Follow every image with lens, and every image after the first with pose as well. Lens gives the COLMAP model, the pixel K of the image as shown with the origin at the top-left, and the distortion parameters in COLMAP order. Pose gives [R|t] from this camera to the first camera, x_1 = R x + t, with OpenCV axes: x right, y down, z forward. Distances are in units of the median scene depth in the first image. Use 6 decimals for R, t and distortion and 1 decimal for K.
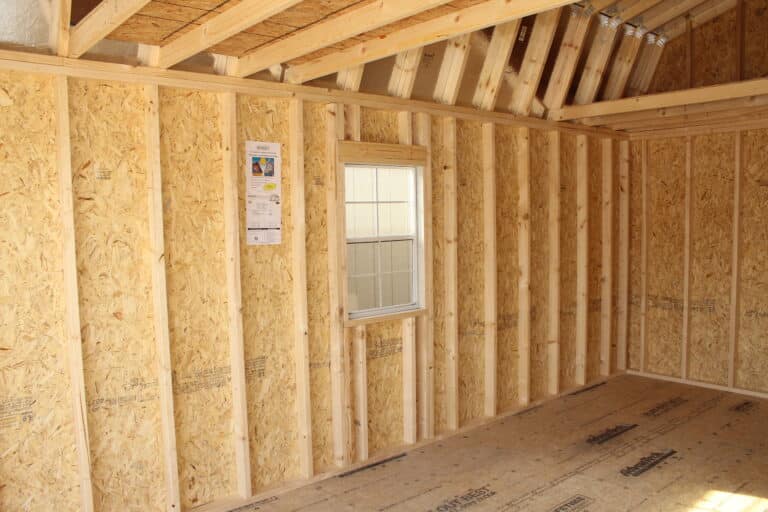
lens RADIAL K [[648.9, 0, 374.6], [0, 648.9, 275.3], [0, 0, 1]] dist [-0.146674, 0.112745]
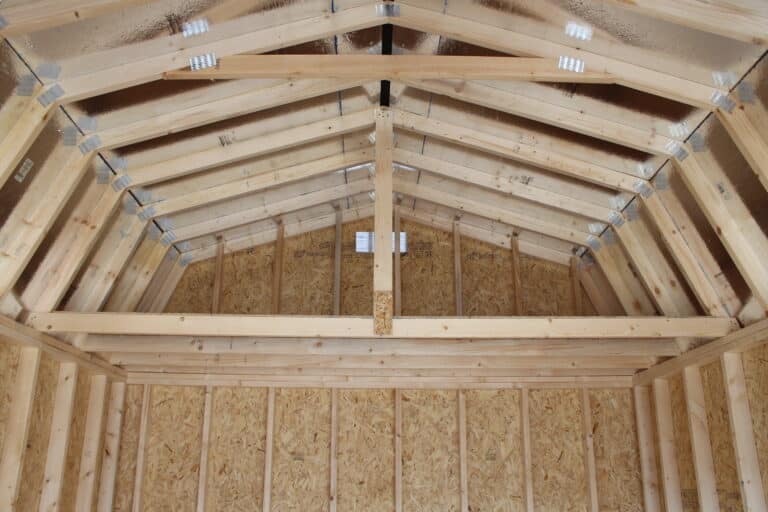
lens RADIAL K [[648.9, 0, 383.8], [0, 648.9, 269.6], [0, 0, 1]] dist [-0.146674, 0.112745]
pose [[0.630543, 0.265234, 0.729429, 0.039169], [0.053649, 0.922657, -0.381872, -0.048569], [-0.774298, 0.279920, 0.567546, 0.370589]]
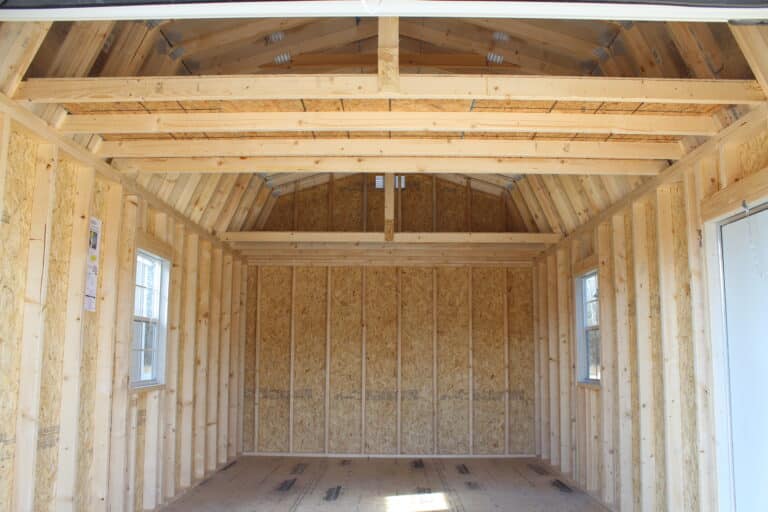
lens RADIAL K [[648.9, 0, 381.2], [0, 648.9, 272.3], [0, 0, 1]] dist [-0.146674, 0.112745]
pose [[0.657407, 0.121641, 0.743653, -0.414779], [0.046881, 0.978370, -0.201478, 0.080871], [-0.752076, 0.167316, 0.637485, -0.025646]]
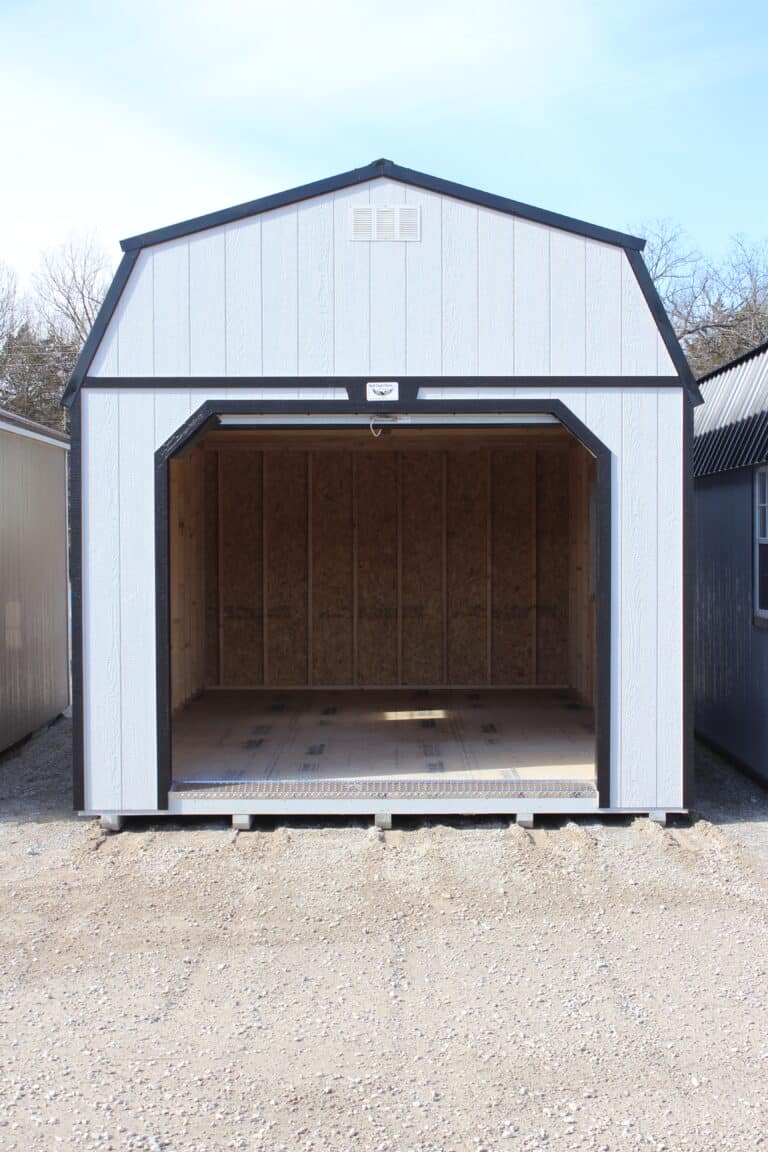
lens RADIAL K [[1461.7, 0, 388.8], [0, 1461.7, 580.8], [0, 0, 1]] dist [-0.017084, 0.000000]
pose [[0.649486, 0.002288, 0.760370, -1.242034], [0.056611, 0.997075, -0.051355, 0.134859], [-0.758263, 0.076400, 0.647457, -0.737098]]
